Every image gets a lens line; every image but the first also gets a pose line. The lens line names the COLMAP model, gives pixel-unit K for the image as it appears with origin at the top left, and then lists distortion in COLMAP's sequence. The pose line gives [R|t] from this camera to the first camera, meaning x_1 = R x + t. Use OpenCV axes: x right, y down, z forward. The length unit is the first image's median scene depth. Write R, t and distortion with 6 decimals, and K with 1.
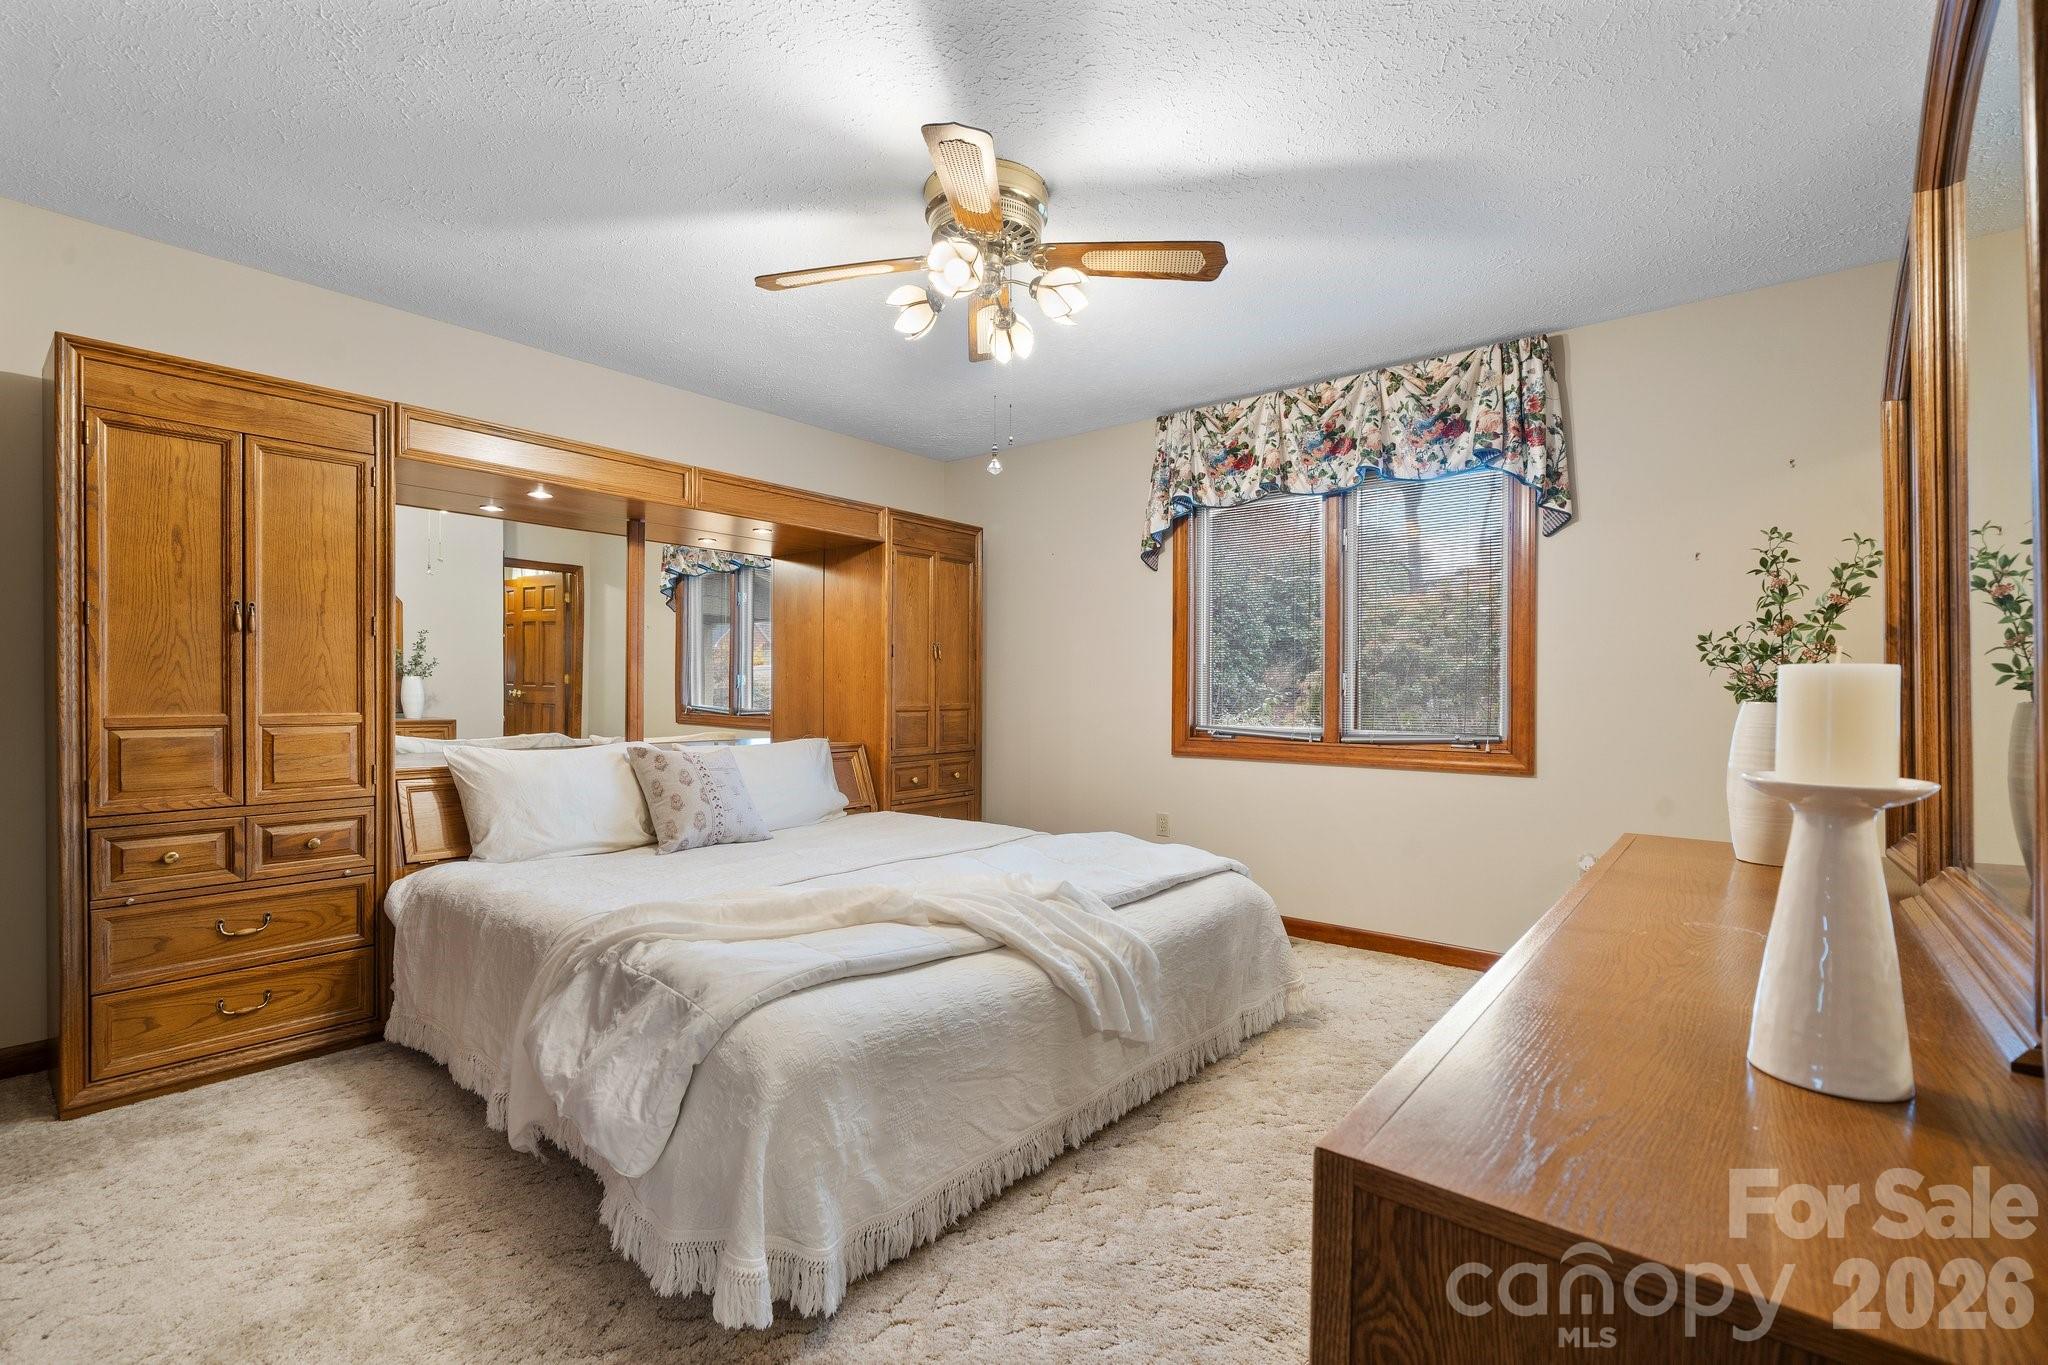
lens RADIAL K [[887.9, 0, 1027.3], [0, 887.9, 688.0], [0, 0, 1]] dist [-0.000136, -0.000017]
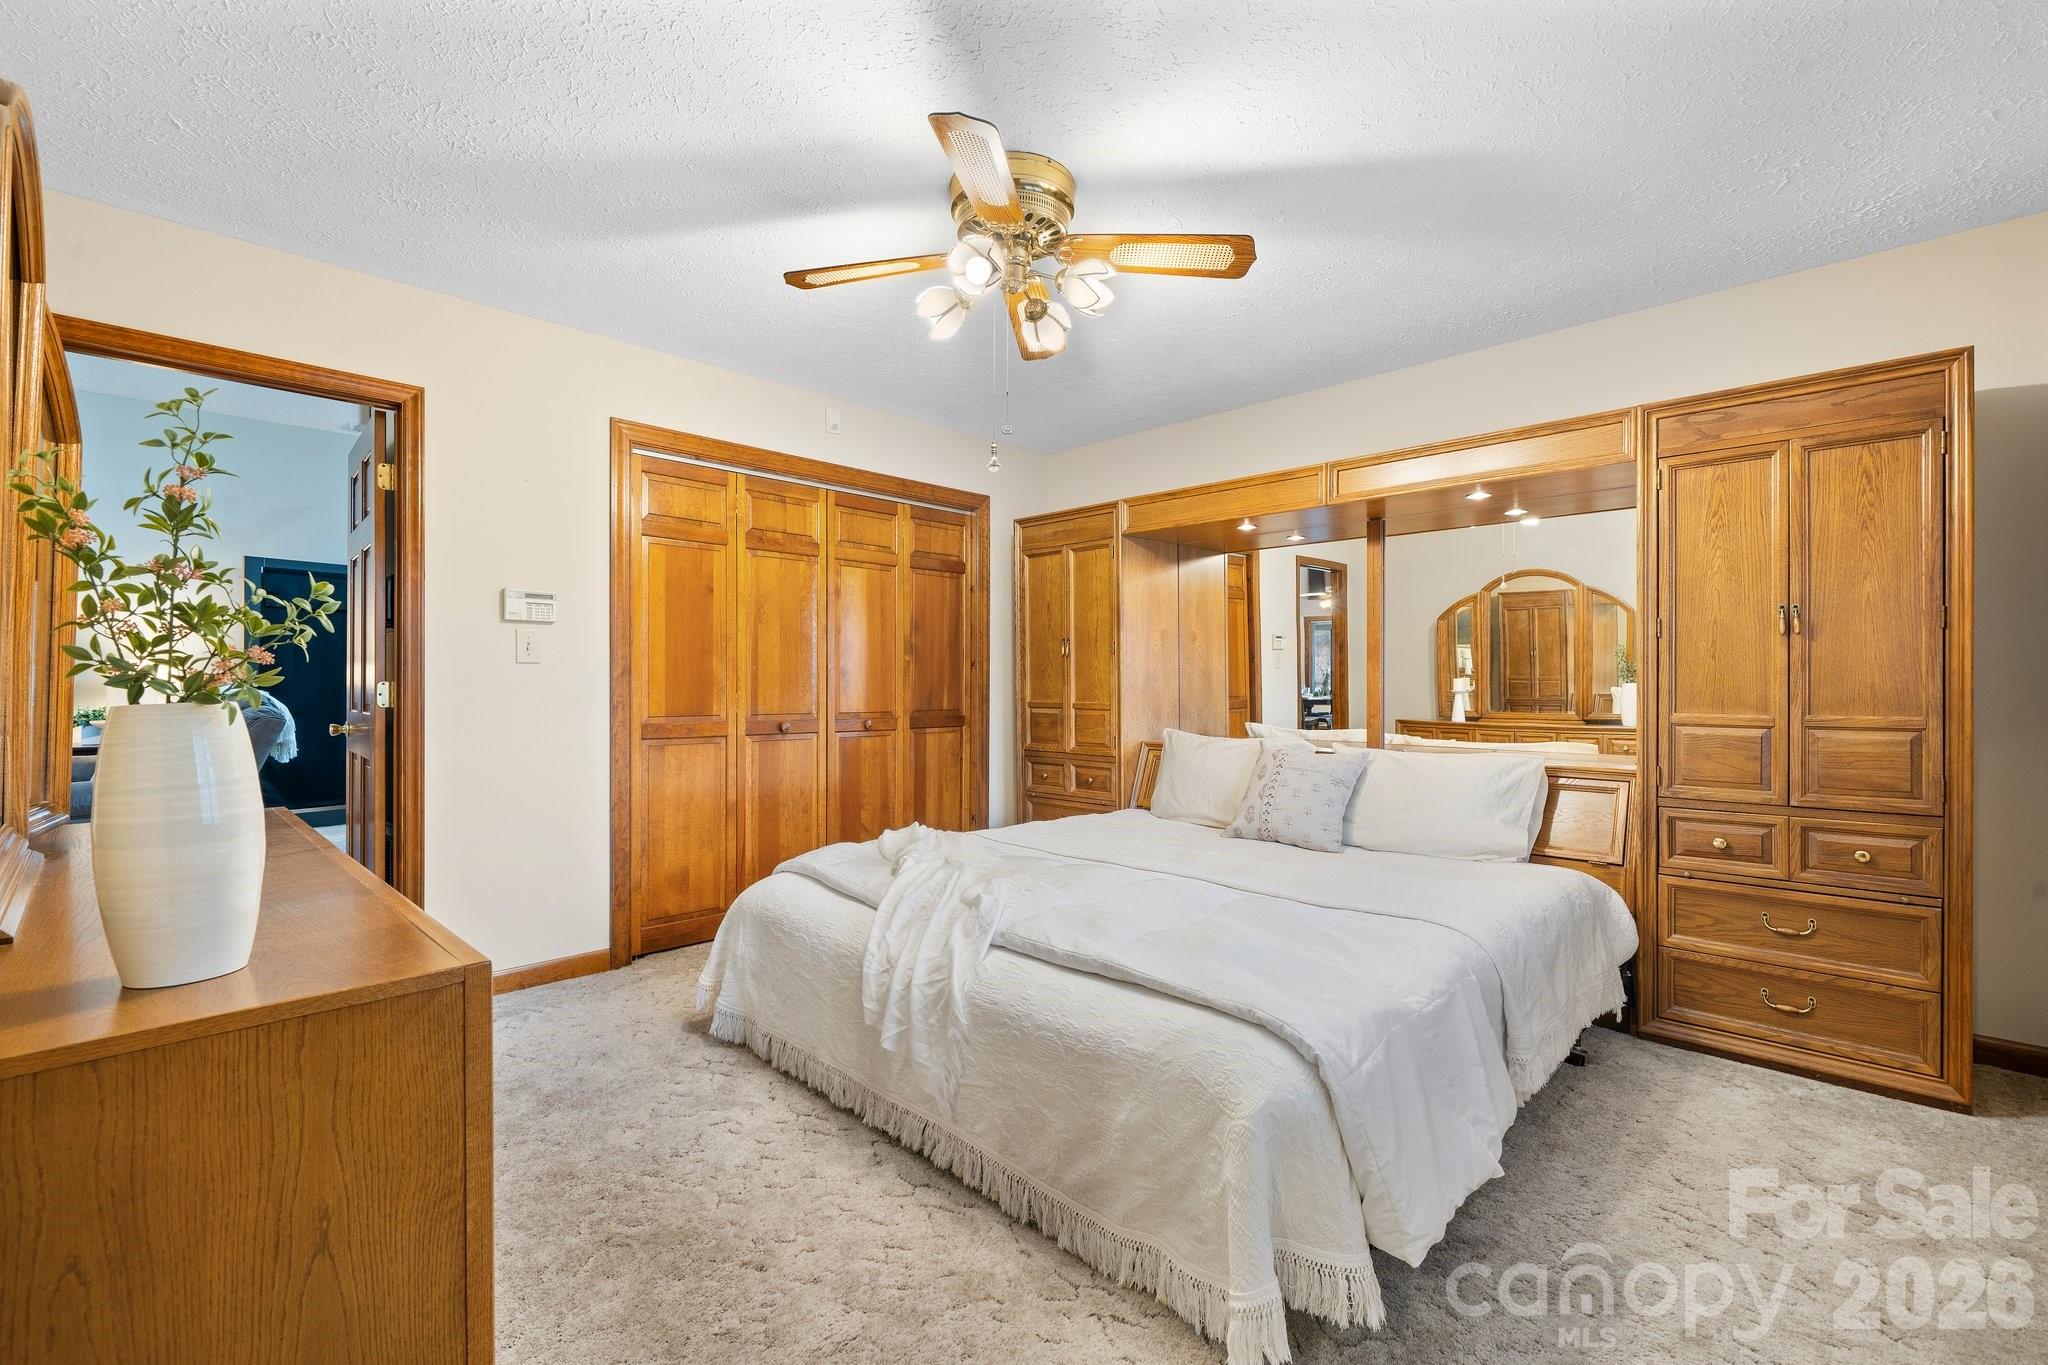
lens RADIAL K [[887.9, 0, 1027.3], [0, 887.9, 682.4], [0, 0, 1]] dist [-0.000136, -0.000017]
pose [[-0.073709, -0.007657, -0.997250, 0.510392], [0.001075, 0.999969, -0.007757, 0.001103], [0.997279, -0.001644, -0.073698, 0.589755]]
